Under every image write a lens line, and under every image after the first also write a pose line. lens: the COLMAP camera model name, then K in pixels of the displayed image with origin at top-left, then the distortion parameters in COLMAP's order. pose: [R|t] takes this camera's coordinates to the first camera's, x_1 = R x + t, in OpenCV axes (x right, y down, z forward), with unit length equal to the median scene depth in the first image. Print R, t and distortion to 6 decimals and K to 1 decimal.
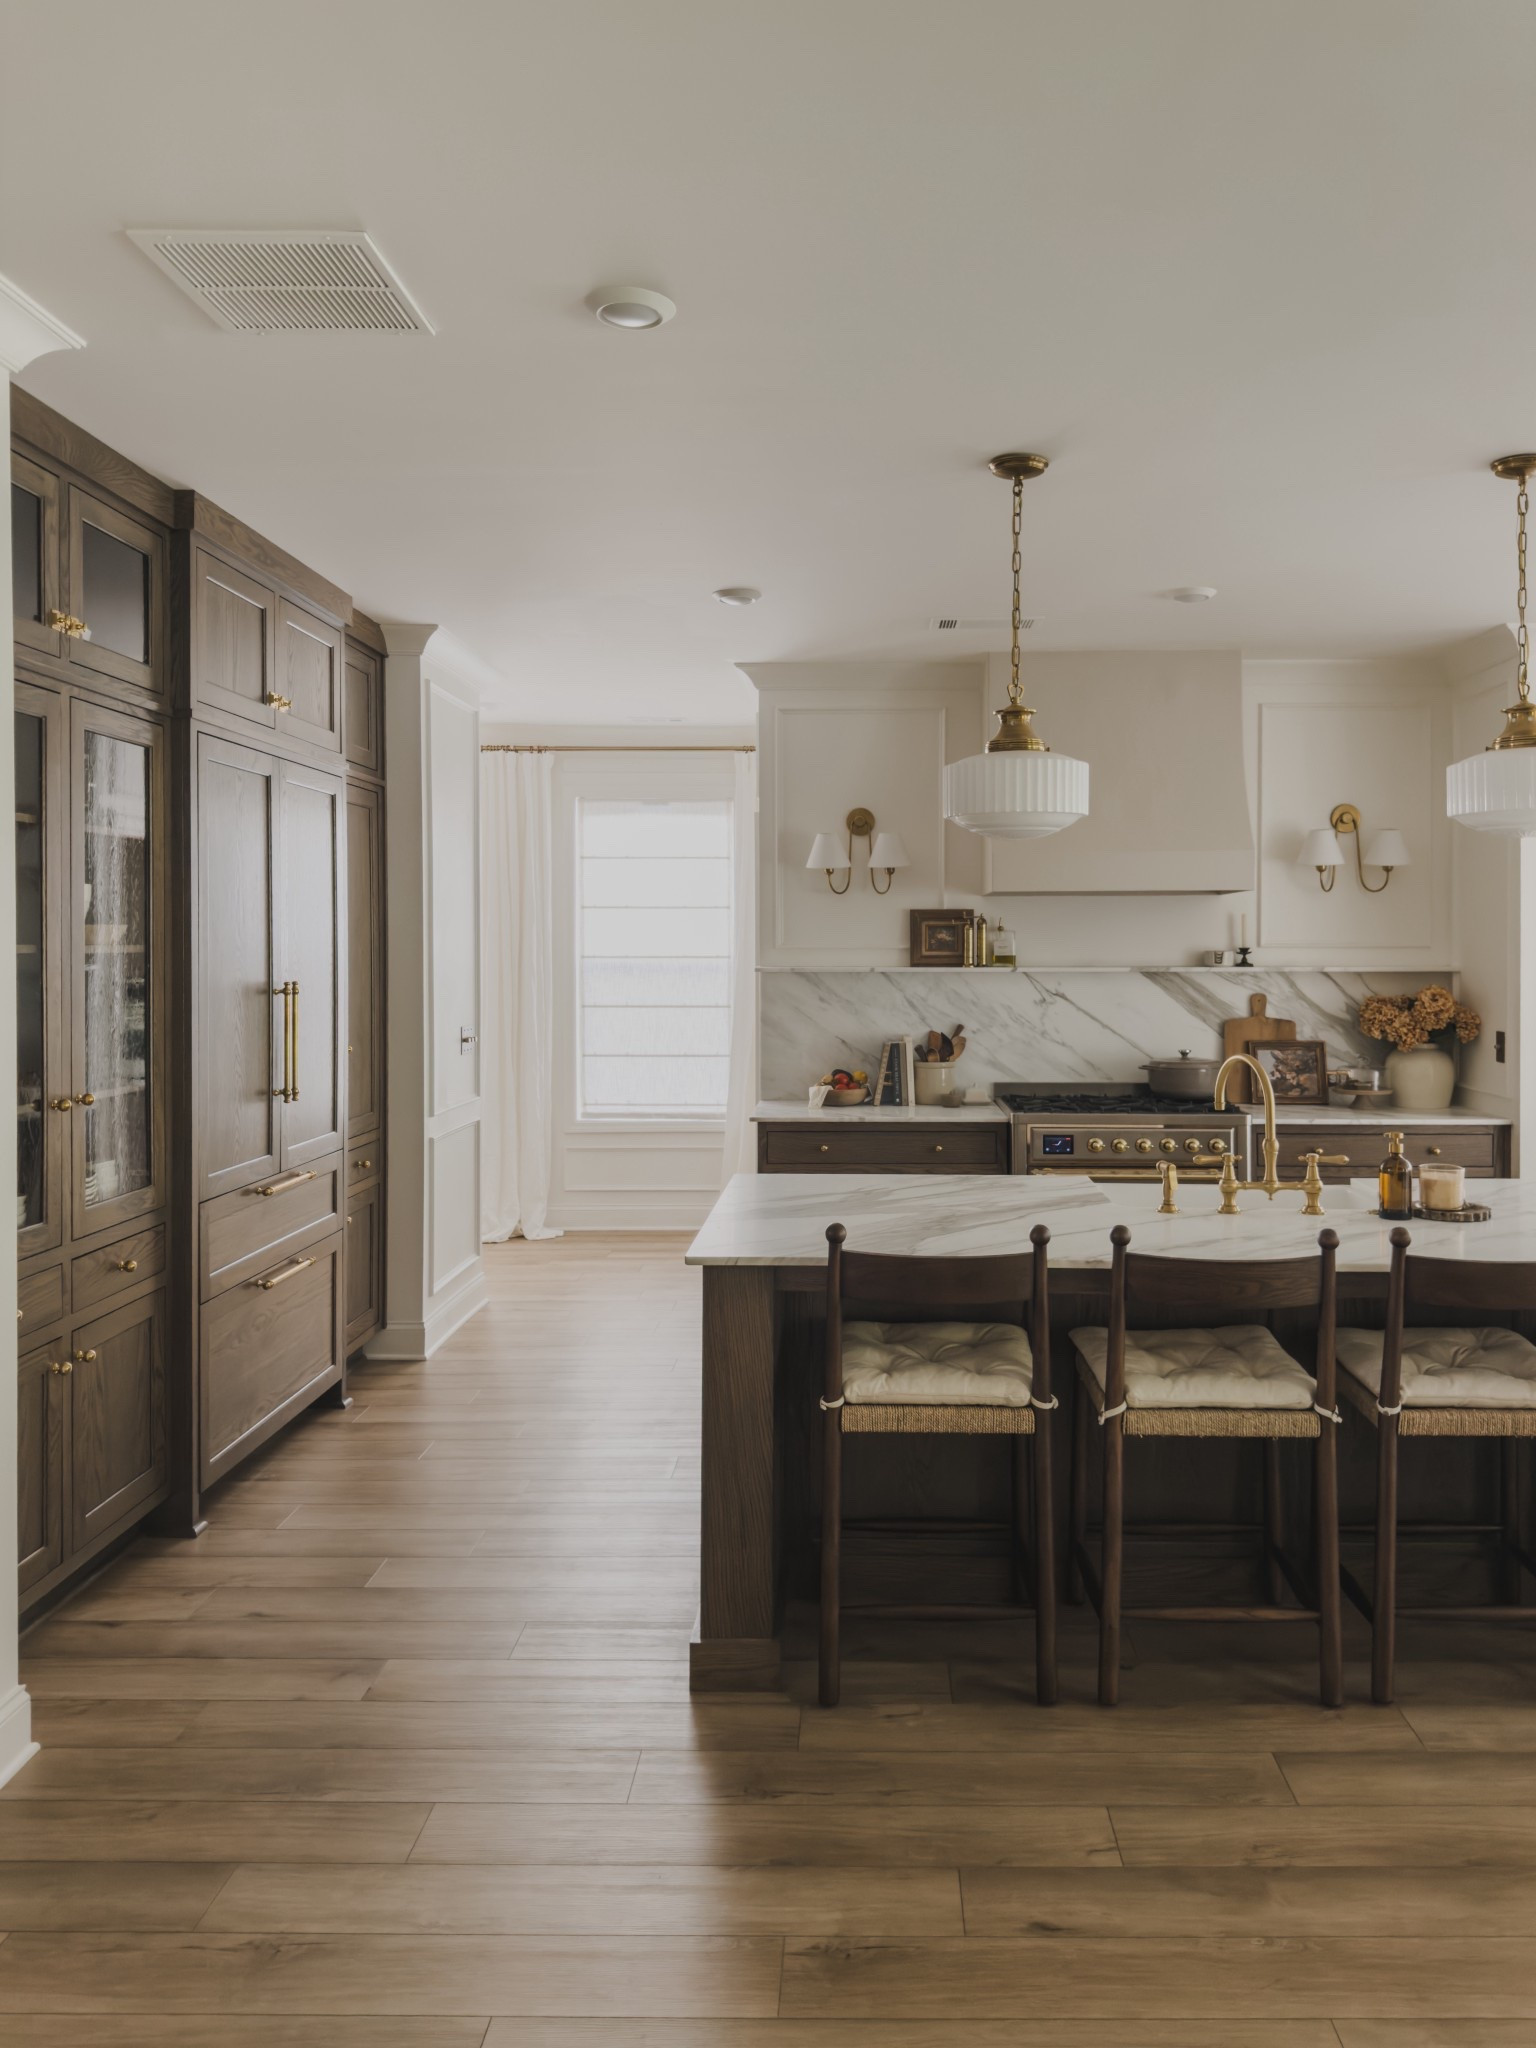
lens RADIAL K [[1557.8, 0, 928.9], [0, 1557.8, 971.5], [0, 0, 1]] dist [0.098753, -0.117299]
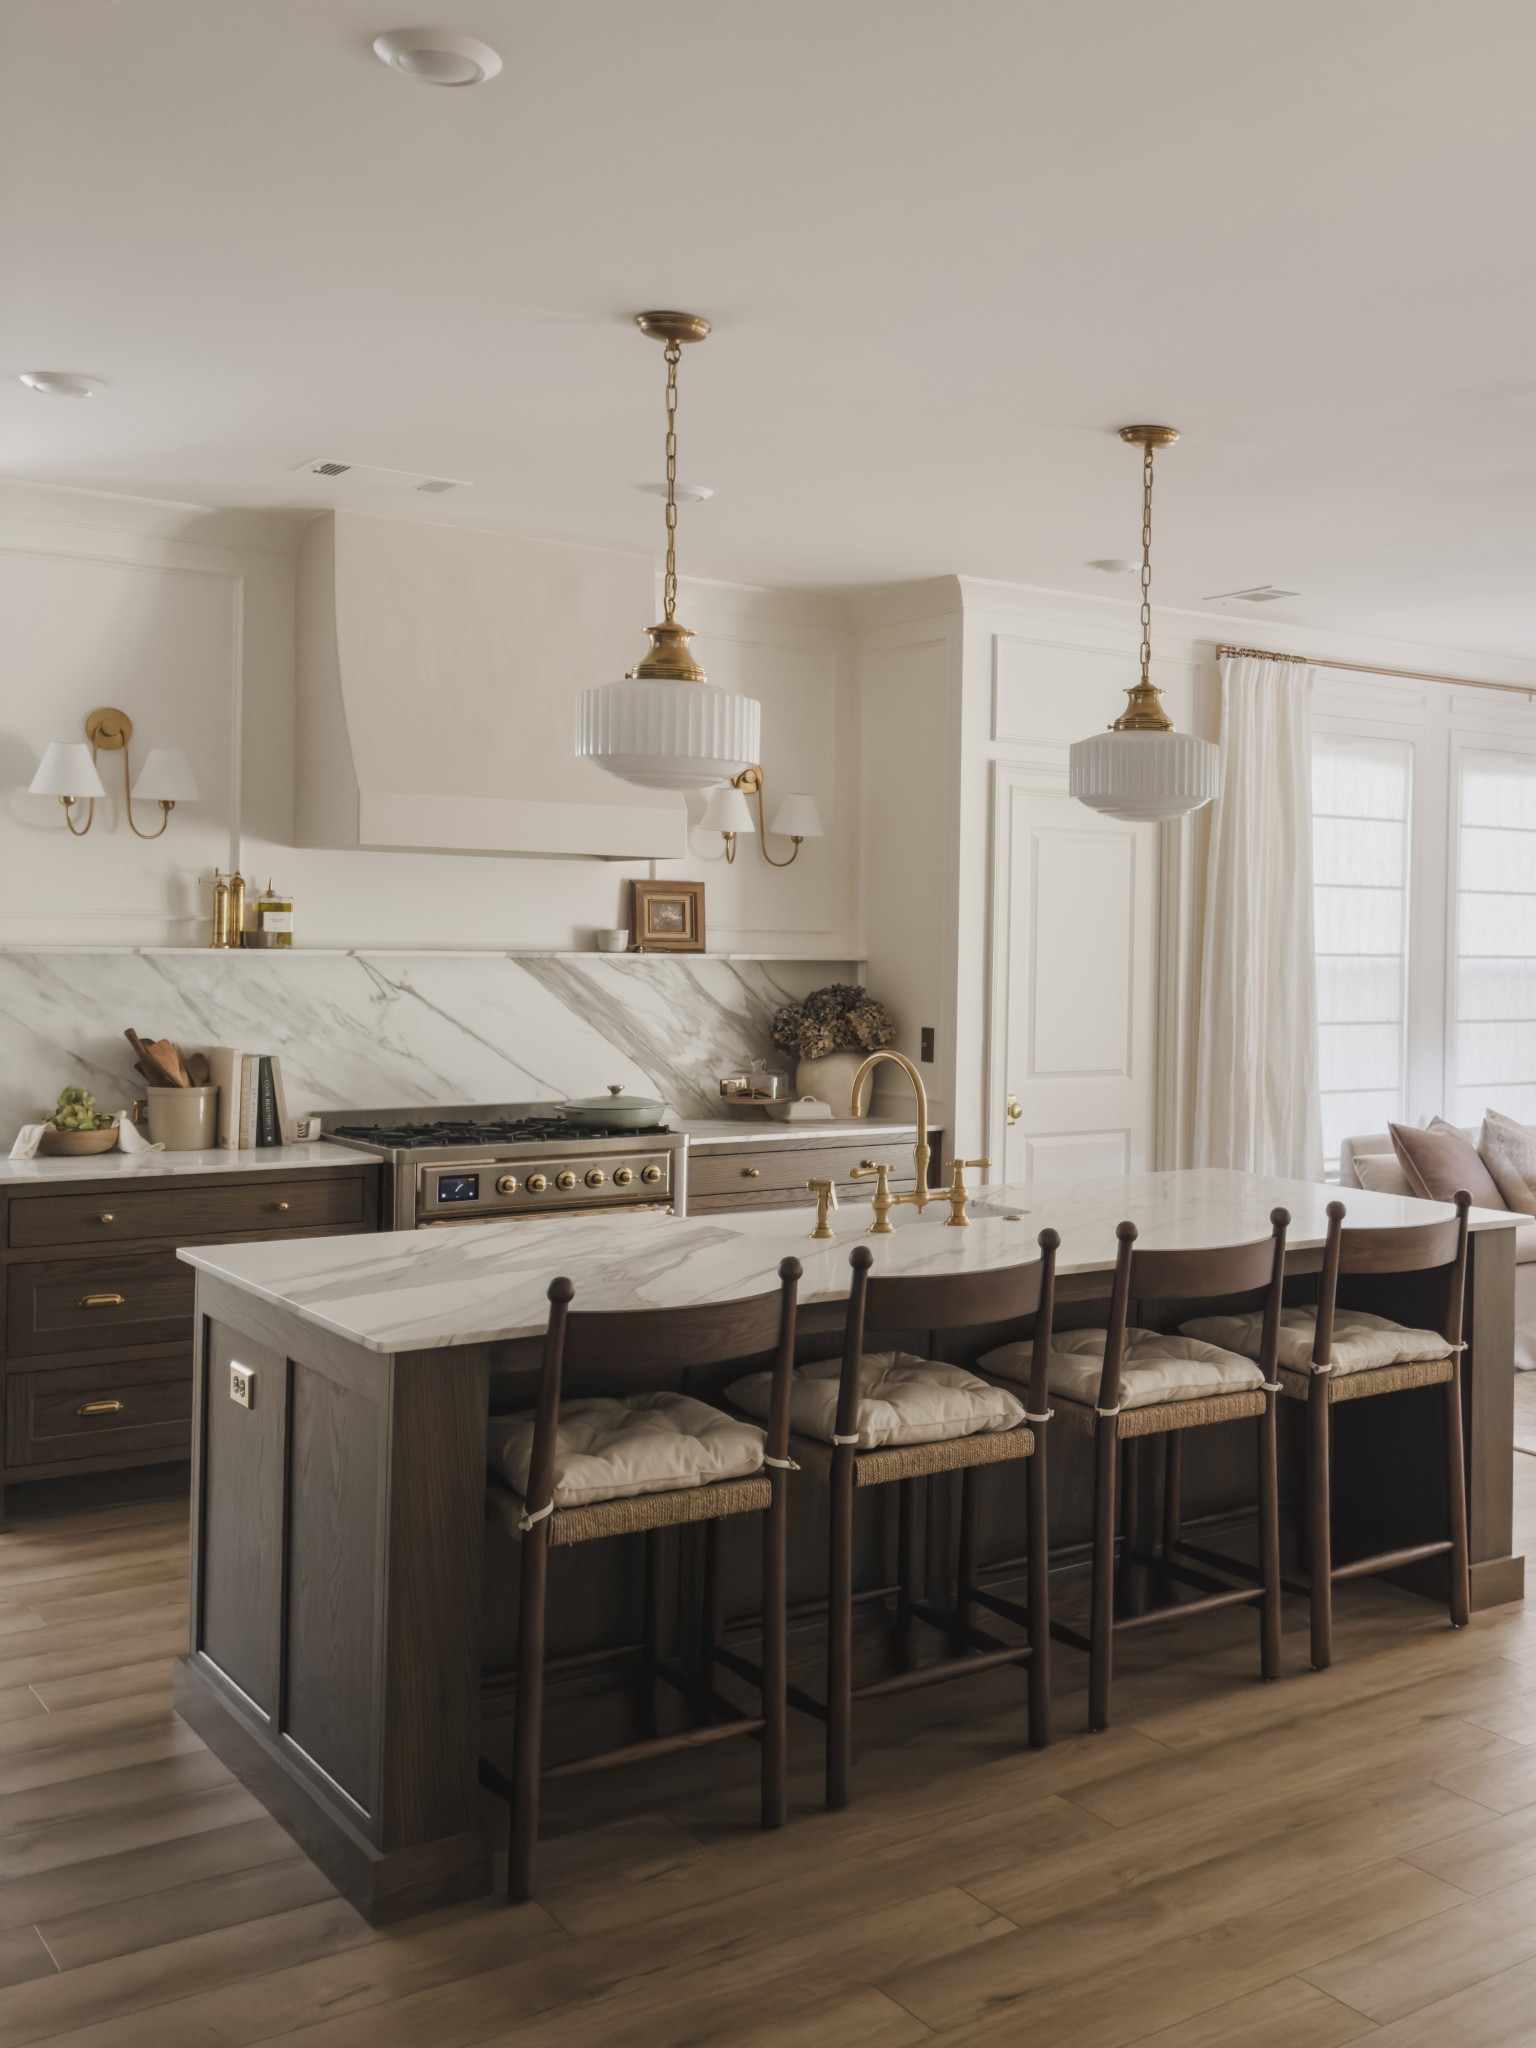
lens RADIAL K [[2383.5, 0, 768.6], [0, 2383.5, 1012.0], [0, 0, 1]] dist [0.124676, 0.000000]
pose [[0.755187, -0.007025, 0.655472, -0.601728], [-0.004952, 0.999853, 0.016421, 0.007457], [-0.655491, -0.015647, 0.755041, 0.028478]]
